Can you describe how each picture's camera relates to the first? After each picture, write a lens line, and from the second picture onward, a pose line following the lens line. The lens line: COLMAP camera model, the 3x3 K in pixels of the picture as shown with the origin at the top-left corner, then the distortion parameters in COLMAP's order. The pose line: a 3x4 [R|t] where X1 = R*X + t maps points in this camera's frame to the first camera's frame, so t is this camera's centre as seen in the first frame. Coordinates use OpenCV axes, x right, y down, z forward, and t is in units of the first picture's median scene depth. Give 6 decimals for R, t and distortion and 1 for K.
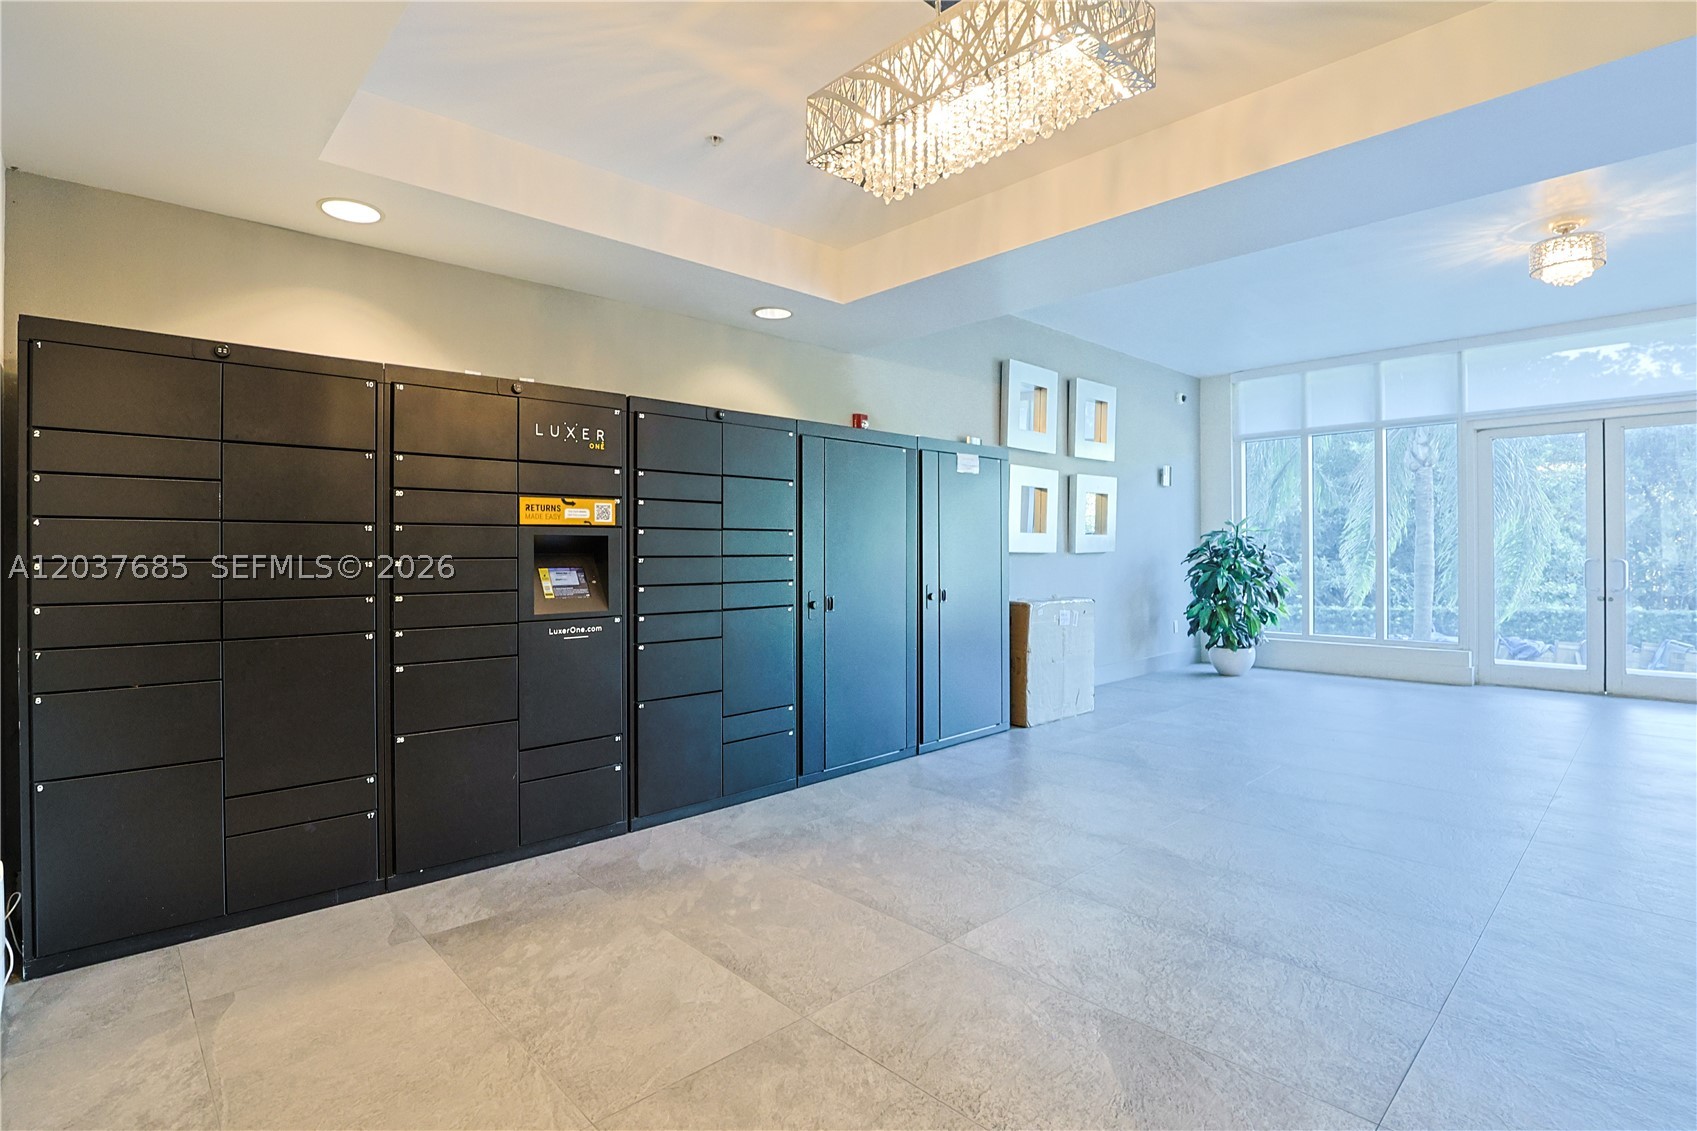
lens RADIAL K [[810.1, 0, 846.9], [0, 810.1, 551.1], [0, 0, 1]] dist [-0.025716, 0.000304]
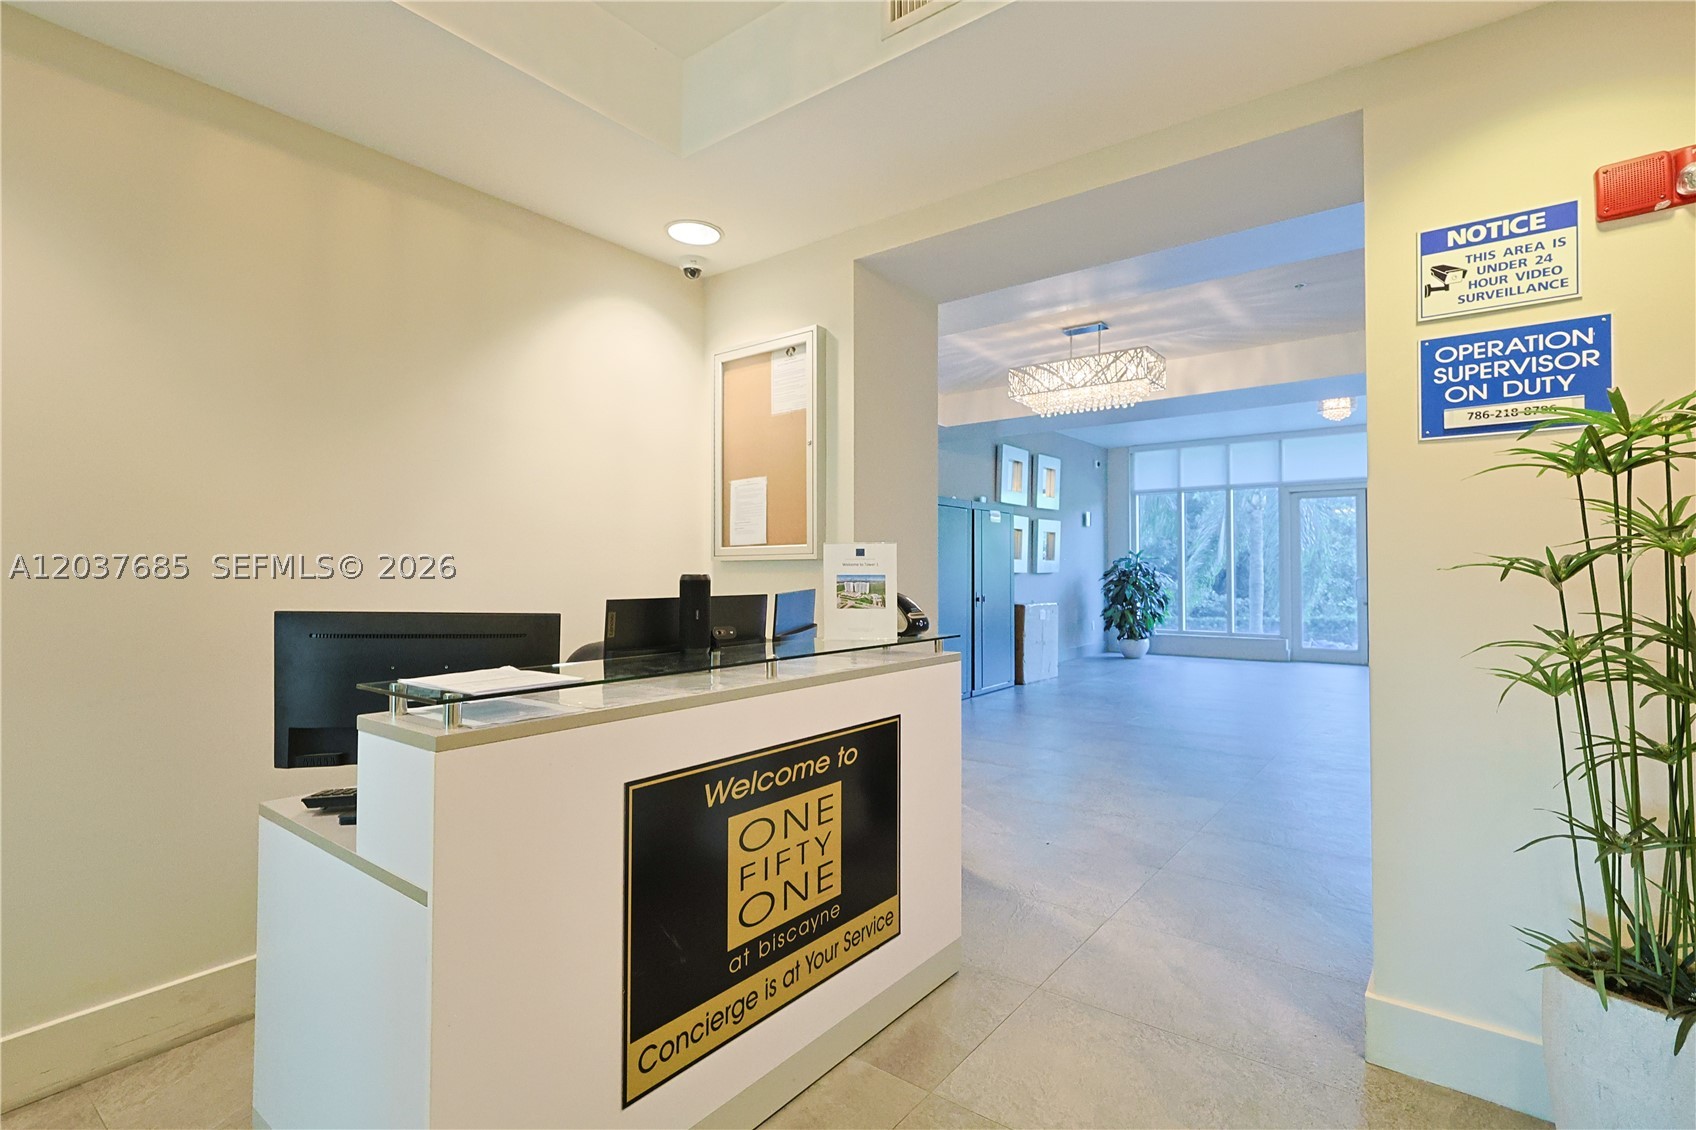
lens RADIAL K [[788.5, 0, 848.0], [0, 788.5, 565.0], [0, 0, 1]] dist [0.003184, 0.000185]
pose [[0.988670, 0.001967, 0.150096, -0.249117], [-0.000534, 0.999954, -0.009593, 0.001414], [-0.150108, 0.009404, 0.988625, -0.333260]]
